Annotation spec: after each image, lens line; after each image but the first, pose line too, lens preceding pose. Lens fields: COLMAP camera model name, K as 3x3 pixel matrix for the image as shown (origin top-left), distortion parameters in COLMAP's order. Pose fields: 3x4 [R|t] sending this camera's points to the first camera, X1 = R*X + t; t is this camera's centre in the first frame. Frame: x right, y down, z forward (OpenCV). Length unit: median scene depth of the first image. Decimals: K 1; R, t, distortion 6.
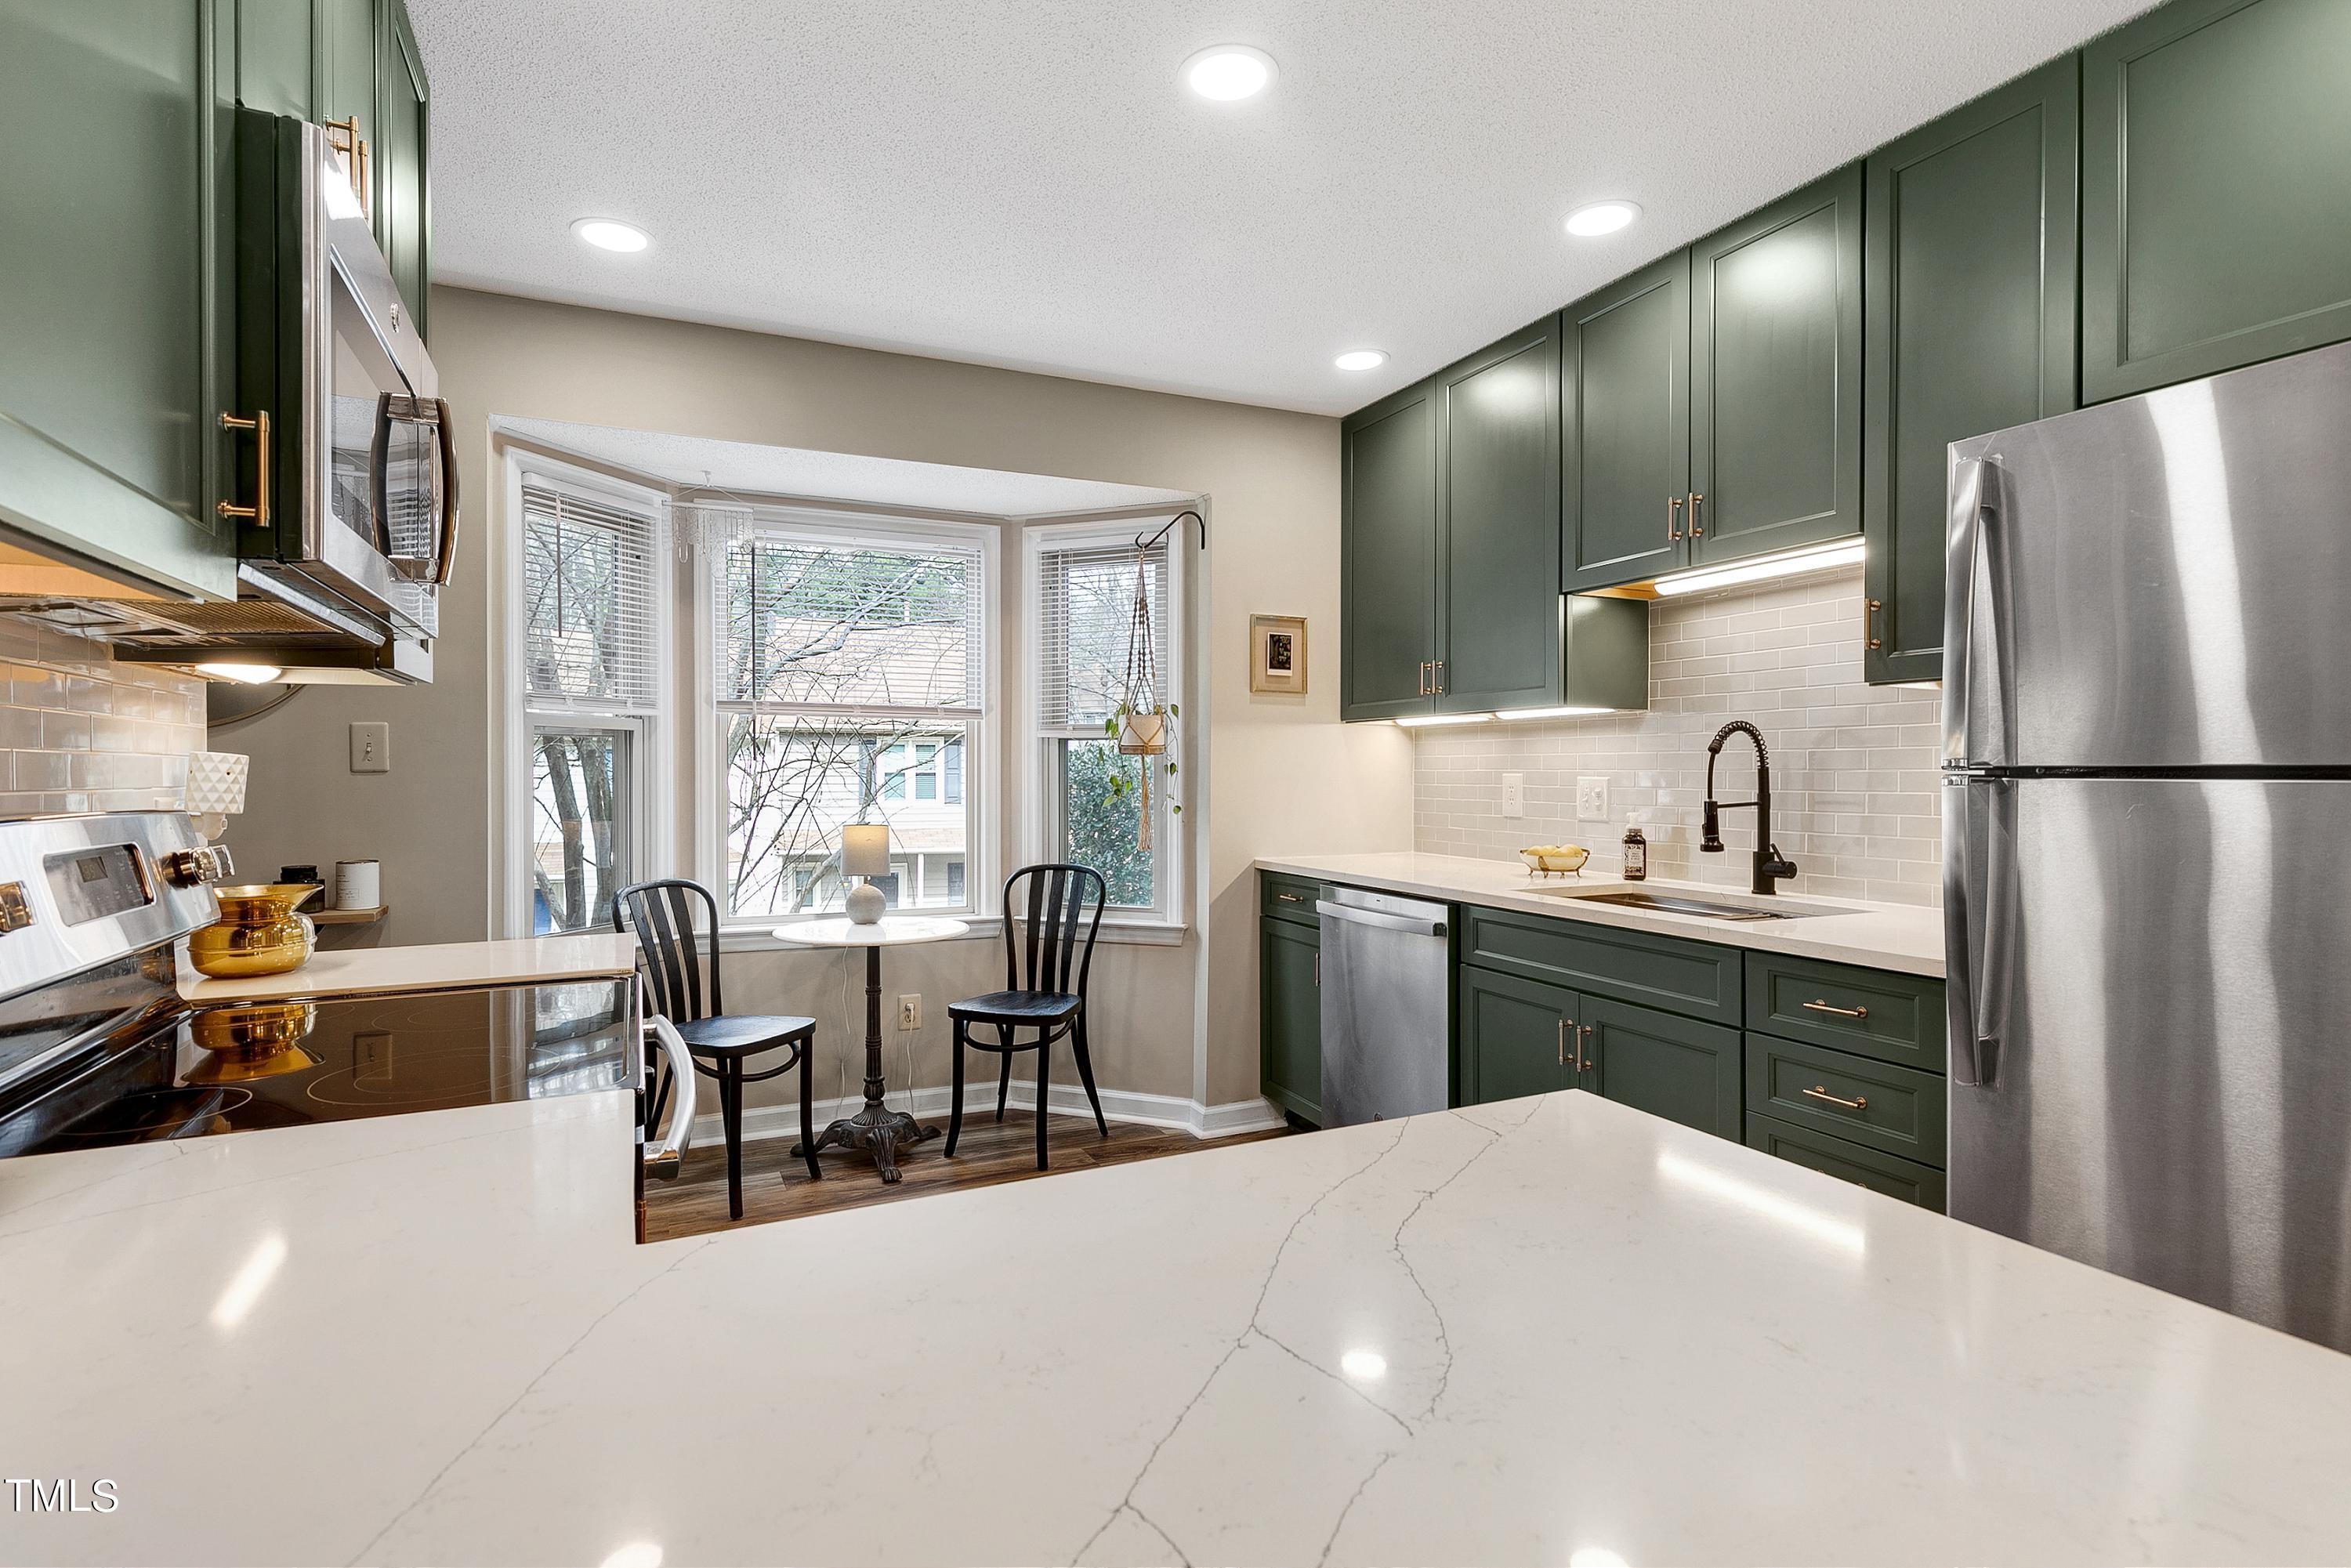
lens RADIAL K [[1134.3, 0, 1159.9], [0, 1134.3, 776.9], [0, 0, 1]] dist [-0.000989, -0.001456]
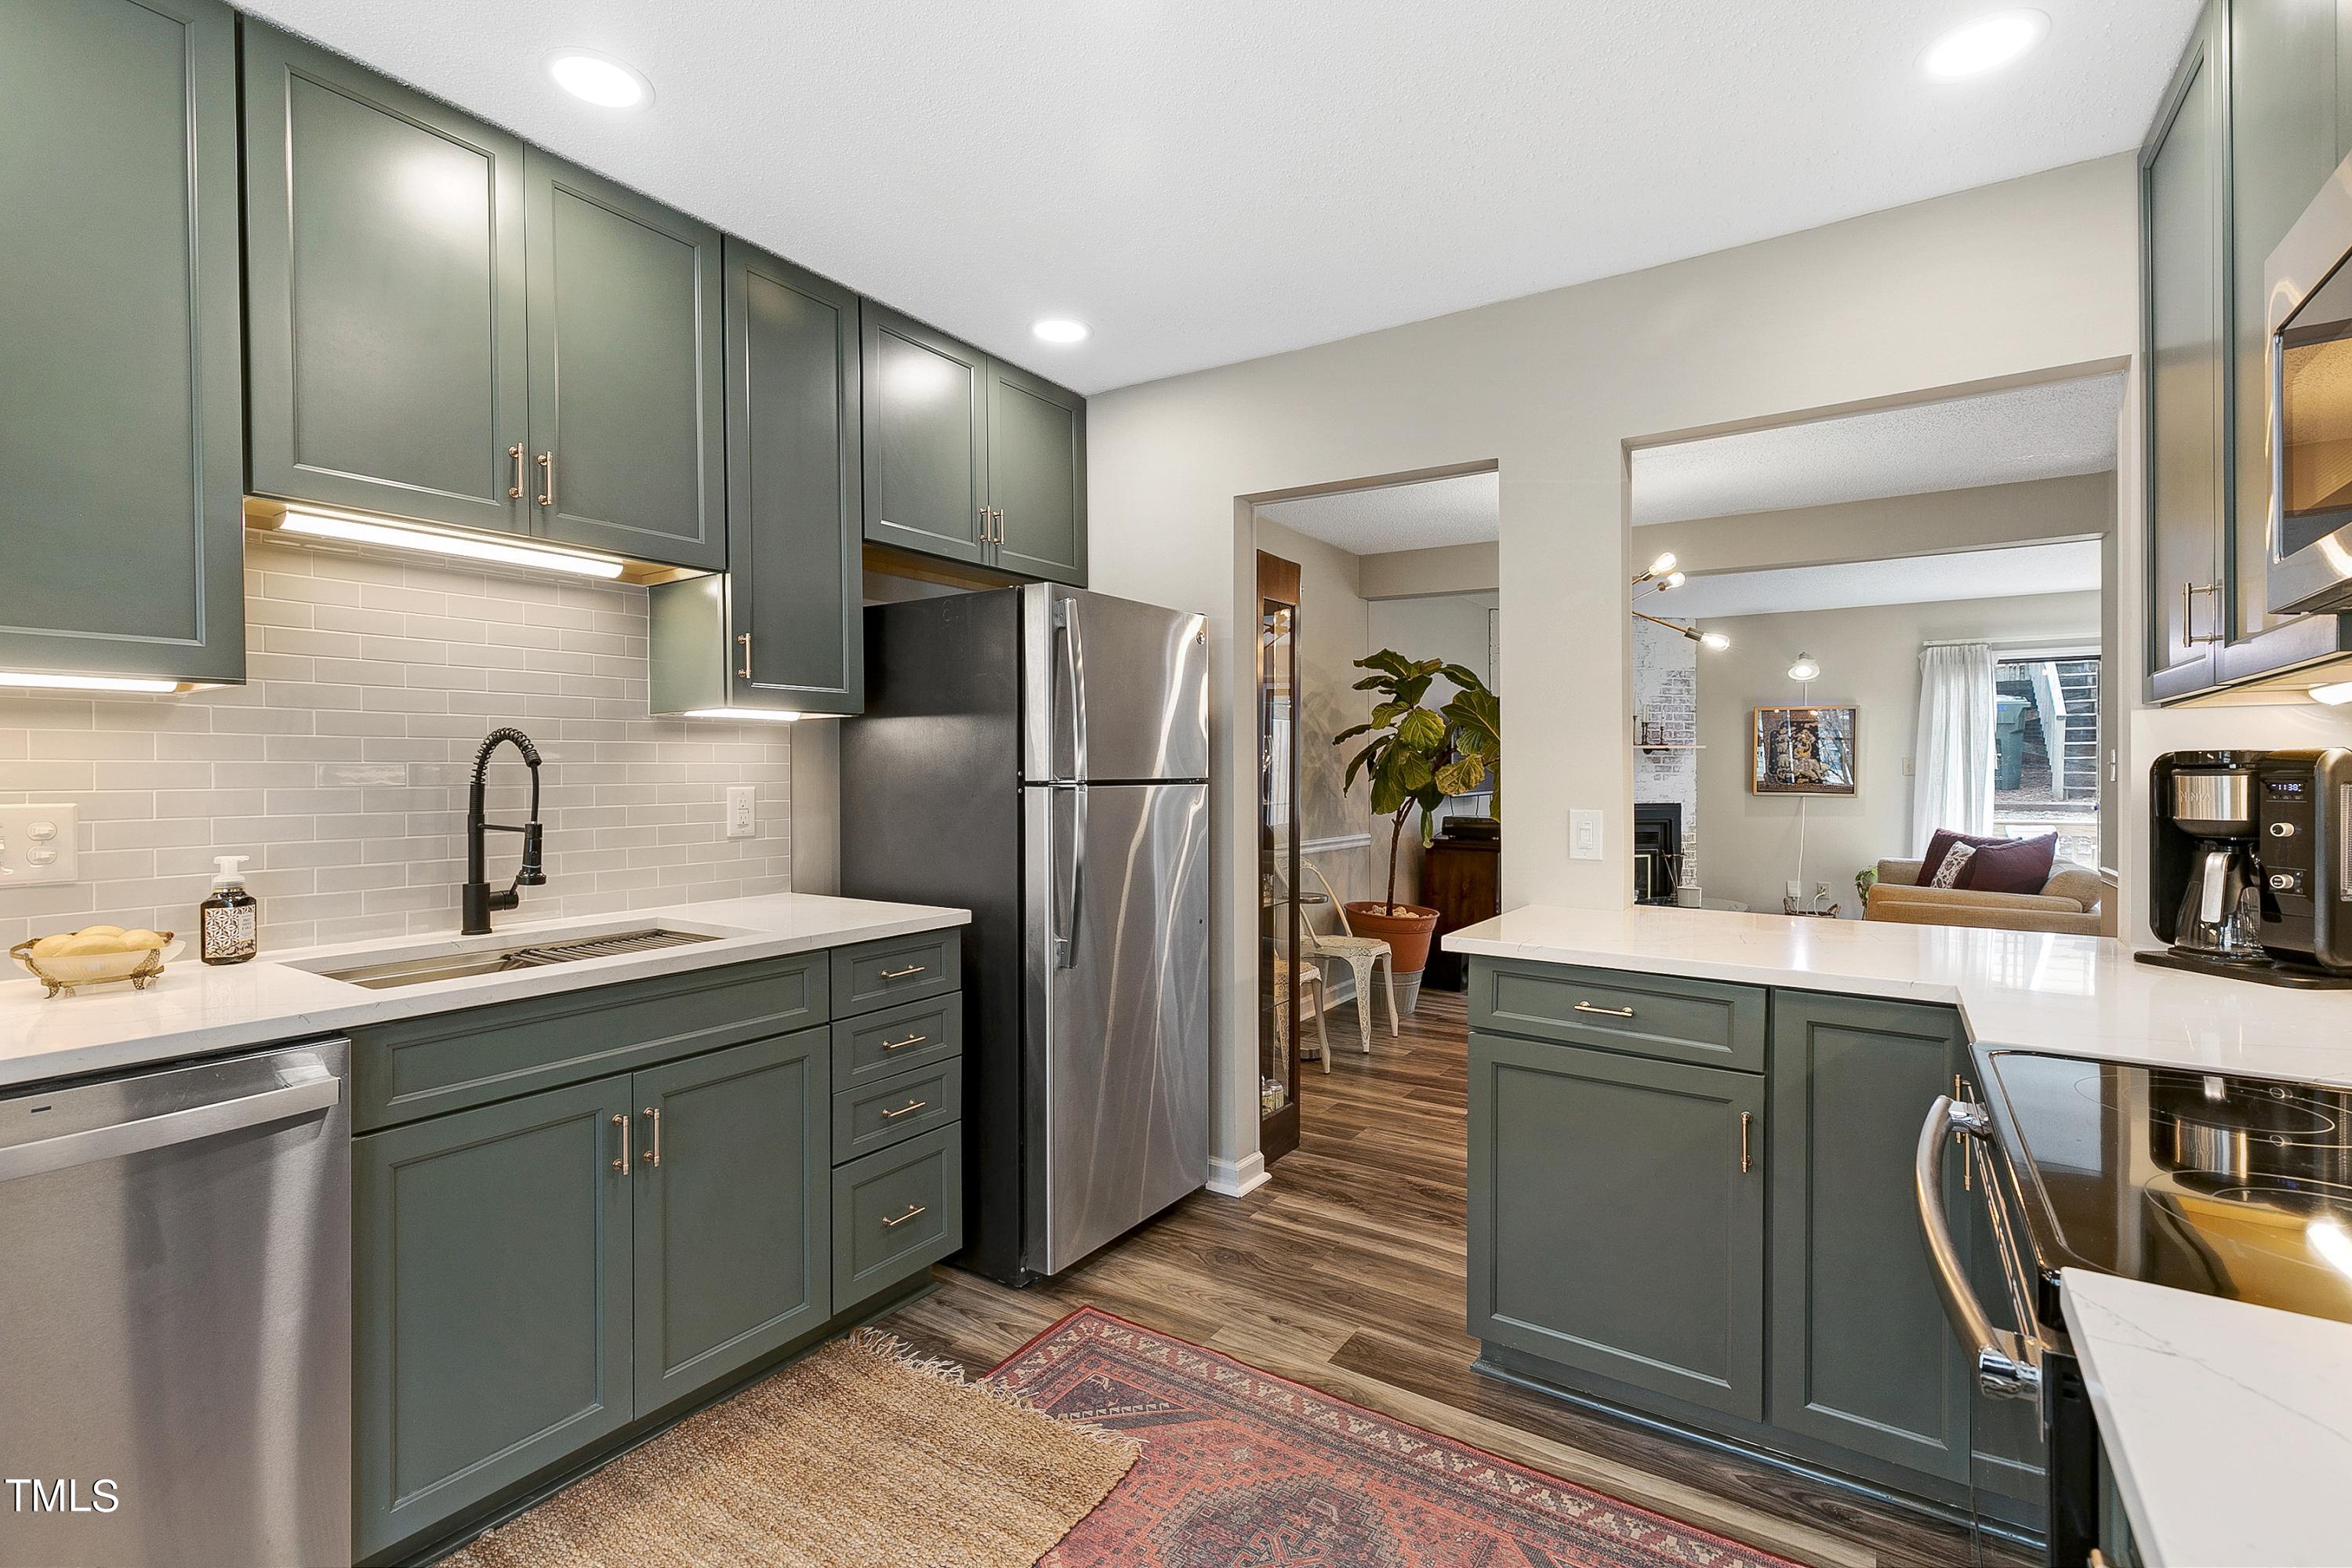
lens RADIAL K [[1073.0, 0, 1158.2], [0, 1073.0, 777.8], [0, 0, 1]] dist [0.009266, -0.001609]
pose [[-0.522271, -0.000766, 0.852779, -0.314375], [0.010783, 0.999914, 0.007502, -0.010064], [-0.852711, 0.013113, -0.522218, 0.753434]]
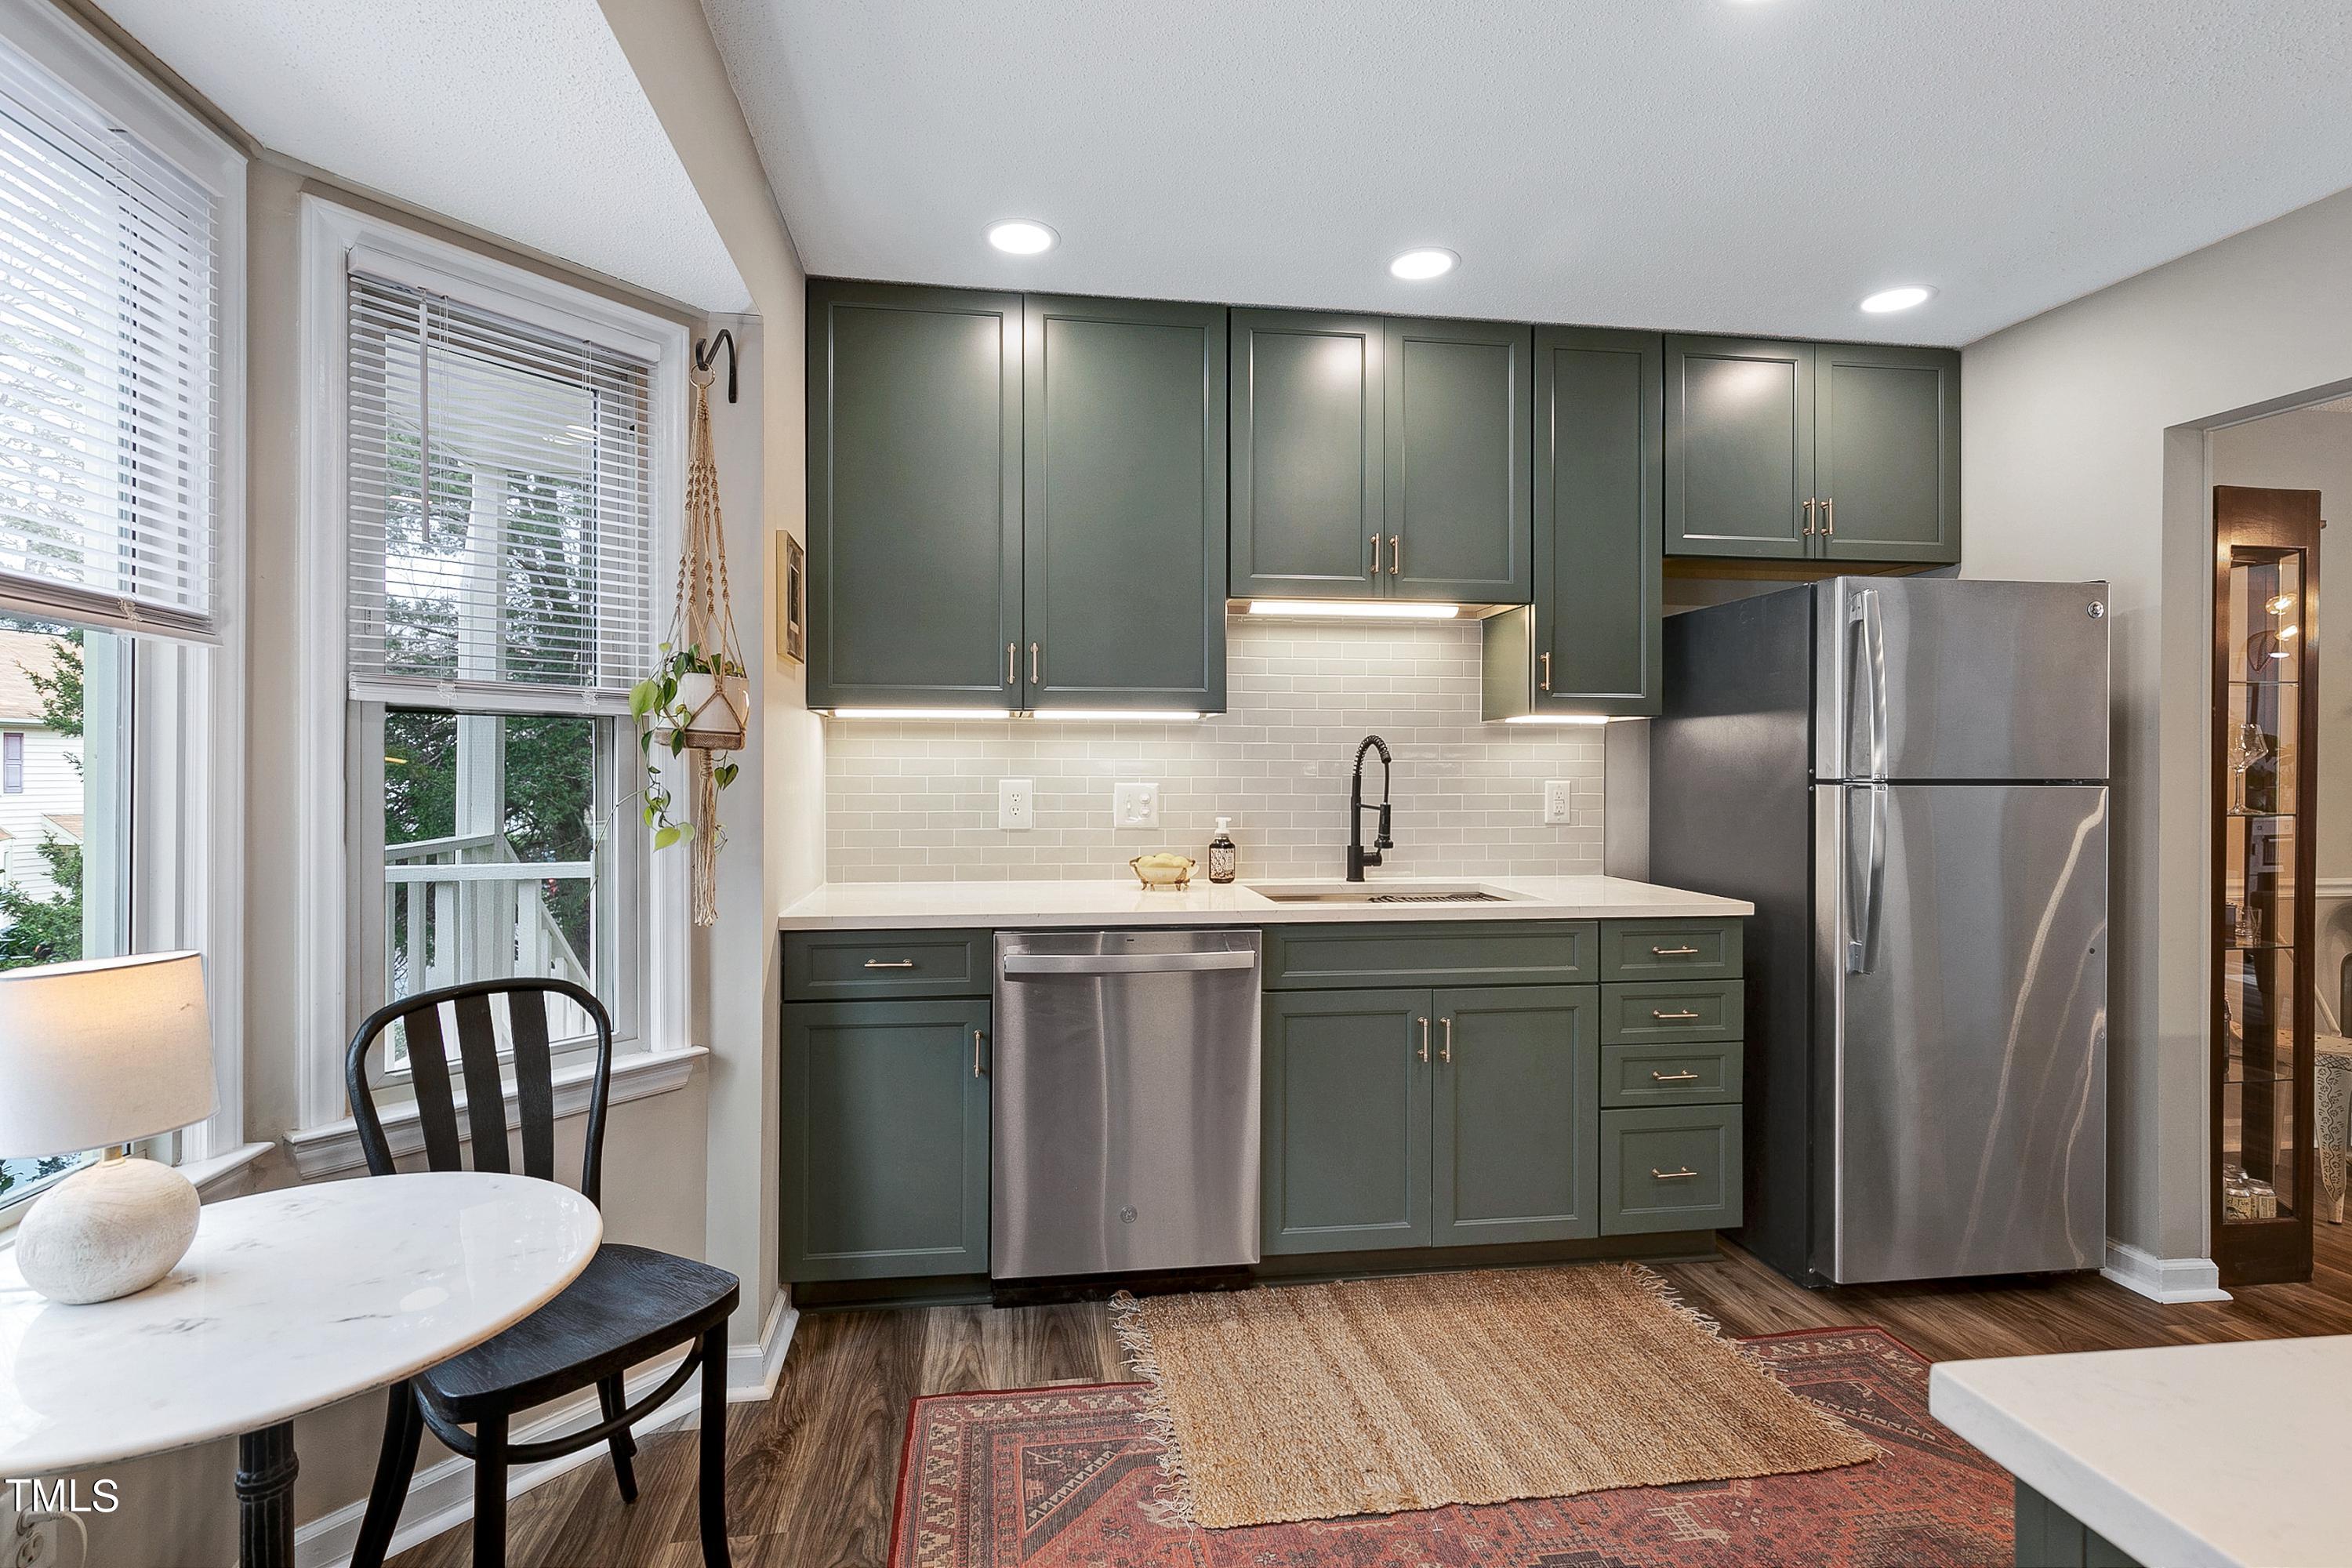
lens RADIAL K [[1073.0, 0, 1156.2], [0, 1073.0, 781.7], [0, 0, 1]] dist [0.009266, -0.001609]
pose [[0.282633, -0.005618, 0.959212, -0.463460], [0.001023, 0.999984, 0.005556, -0.006094], [-0.959228, -0.000589, 0.282634, 0.674940]]
